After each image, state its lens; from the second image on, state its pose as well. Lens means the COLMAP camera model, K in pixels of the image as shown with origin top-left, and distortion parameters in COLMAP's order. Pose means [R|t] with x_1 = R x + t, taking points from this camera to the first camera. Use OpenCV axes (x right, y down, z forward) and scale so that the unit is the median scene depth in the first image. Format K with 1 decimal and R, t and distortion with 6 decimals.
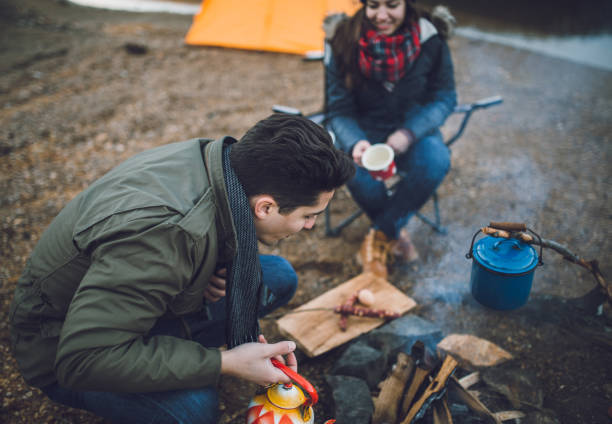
lens RADIAL K [[635.8, 0, 291.2], [0, 635.8, 210.3], [0, 0, 1]] dist [-0.002530, -0.005114]
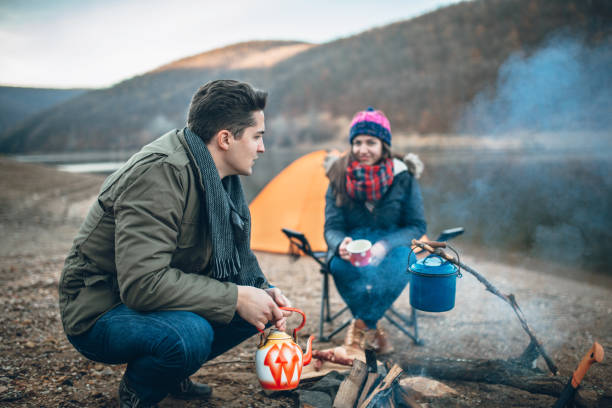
lens RADIAL K [[610.9, 0, 306.0], [0, 610.9, 204.0], [0, 0, 1]] dist [-0.016841, 0.013658]
pose [[0.997584, 0.054487, -0.043088, 0.082848], [-0.067142, 0.915386, -0.396938, 0.316286], [0.017815, 0.398872, 0.916834, -0.144312]]
